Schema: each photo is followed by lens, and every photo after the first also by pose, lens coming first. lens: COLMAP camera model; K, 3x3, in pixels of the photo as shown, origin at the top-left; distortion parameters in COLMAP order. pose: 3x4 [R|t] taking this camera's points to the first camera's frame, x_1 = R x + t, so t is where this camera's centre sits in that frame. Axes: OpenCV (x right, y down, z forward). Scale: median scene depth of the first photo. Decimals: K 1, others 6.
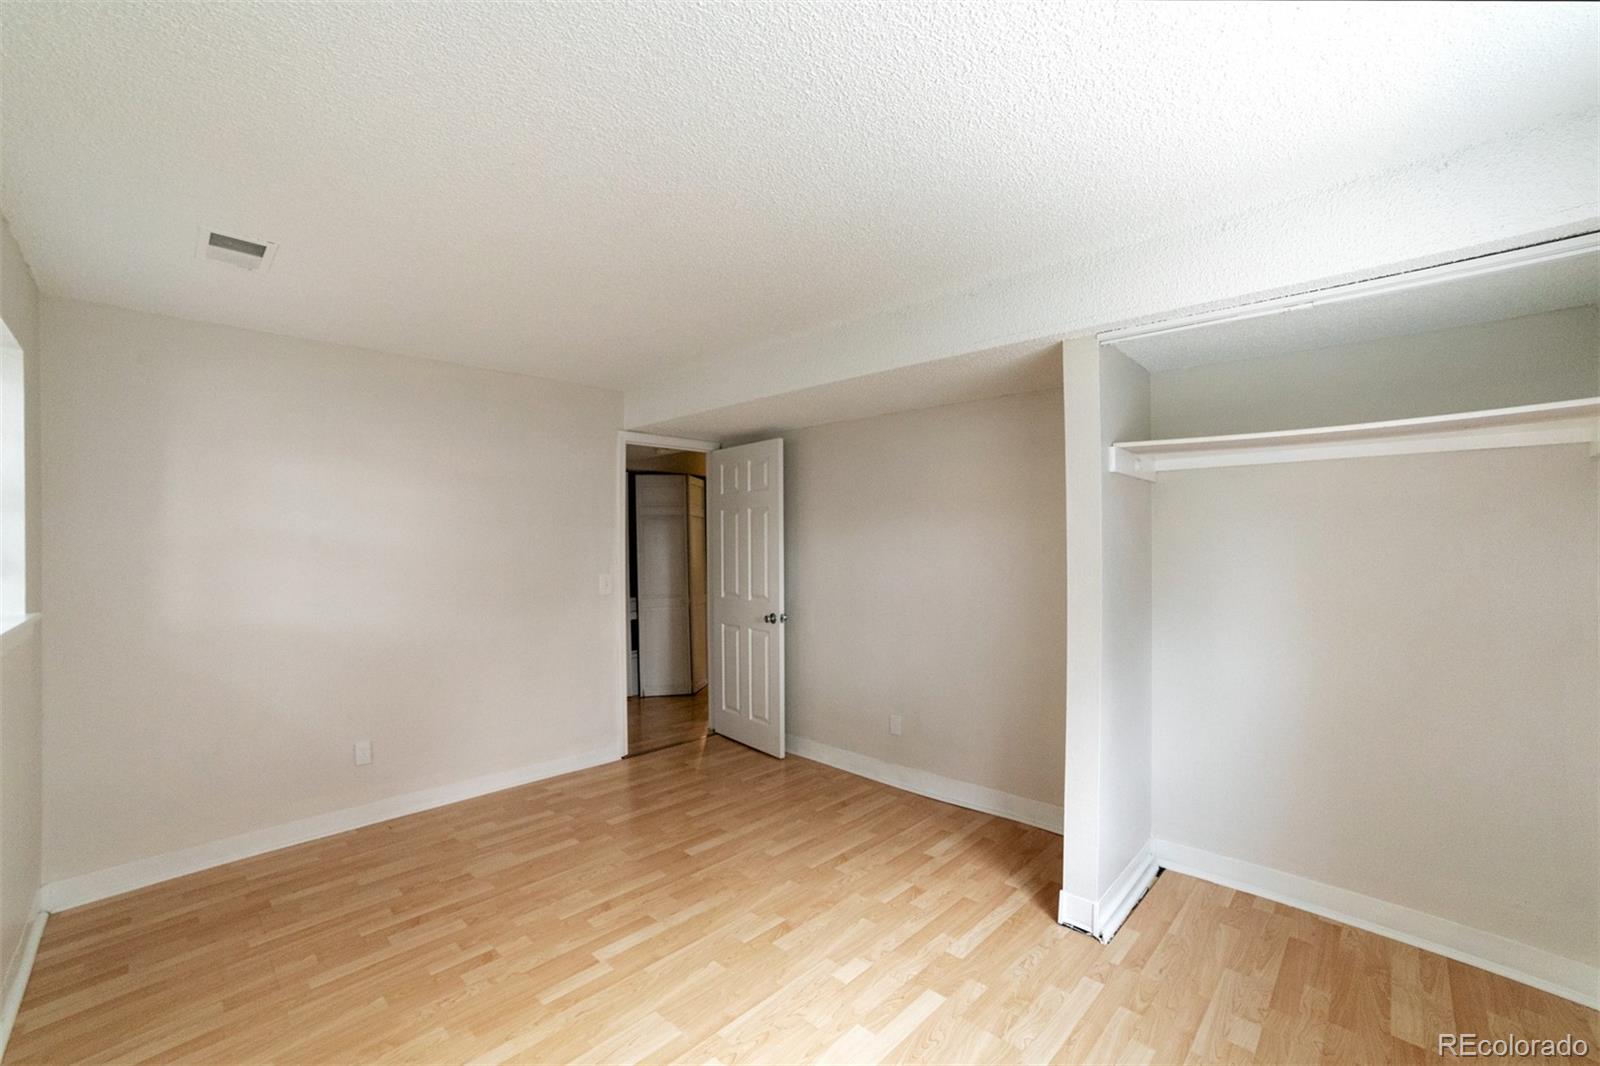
lens RADIAL K [[672.4, 0, 799.3], [0, 672.4, 544.1], [0, 0, 1]] dist [-0.086786, 0.035661]
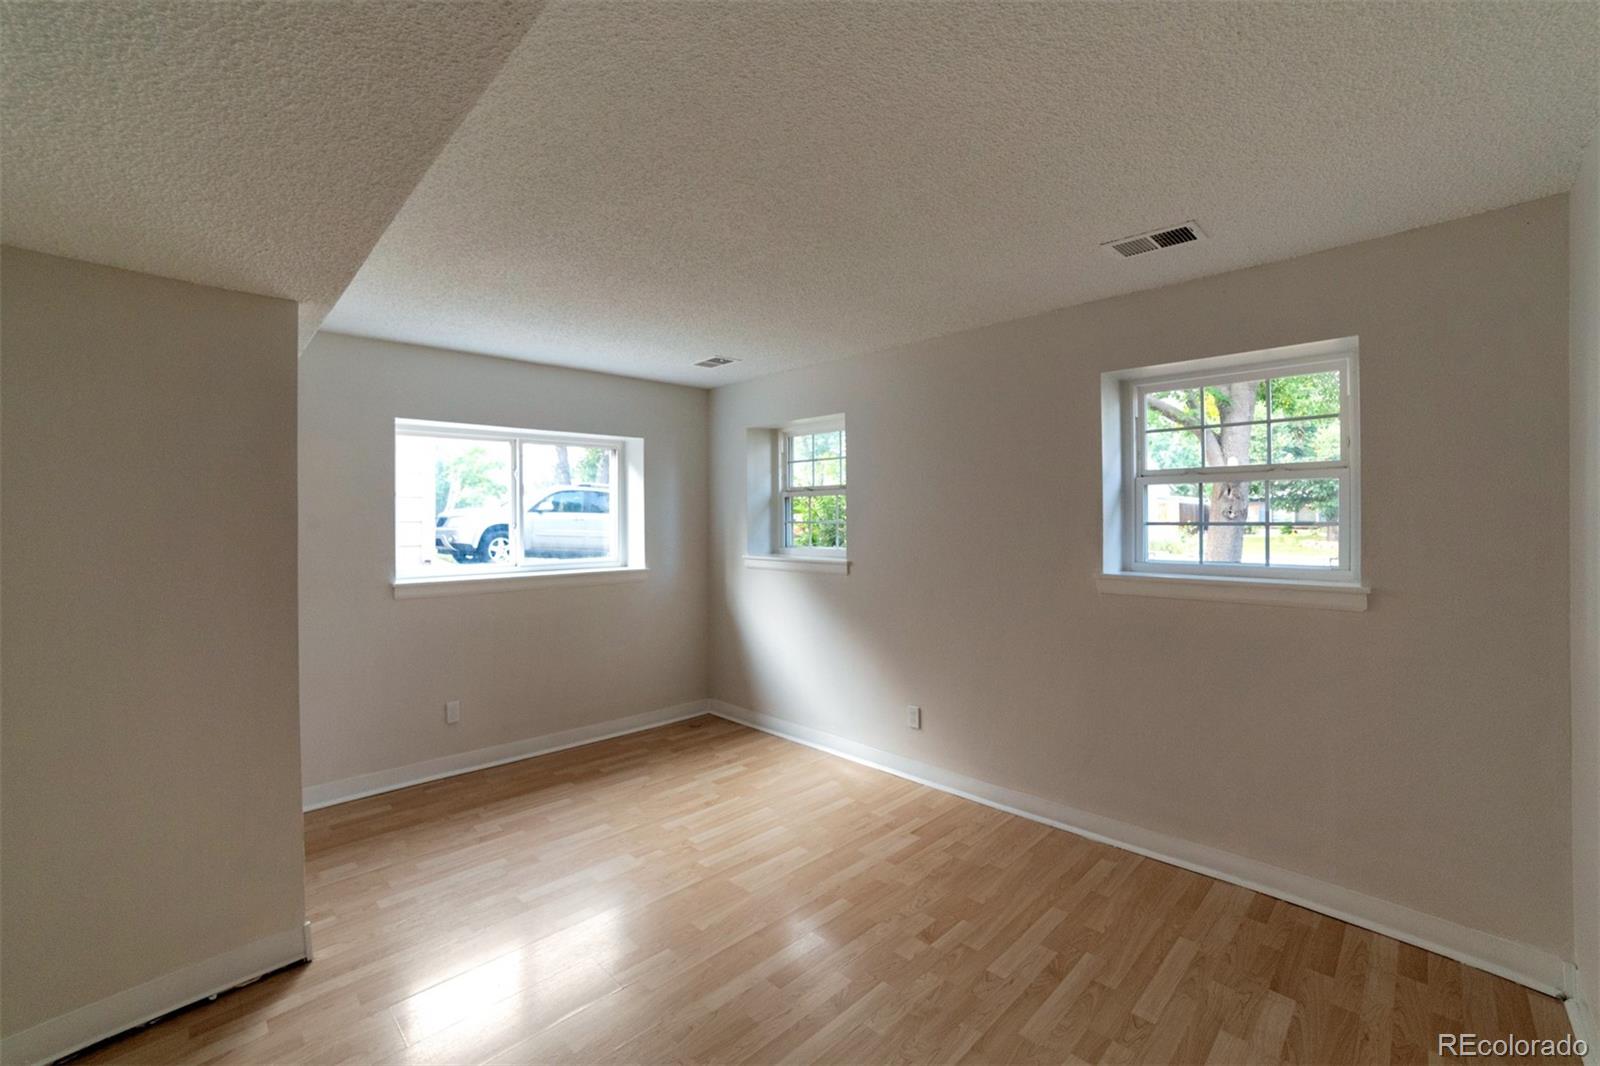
lens RADIAL K [[672.4, 0, 799.3], [0, 672.4, 544.1], [0, 0, 1]] dist [-0.086786, 0.035661]
pose [[-0.999585, 0.008695, 0.027481, -0.302040], [0.009771, 0.999180, 0.039283, -0.008704], [-0.027117, 0.039535, -0.998850, 1.897371]]
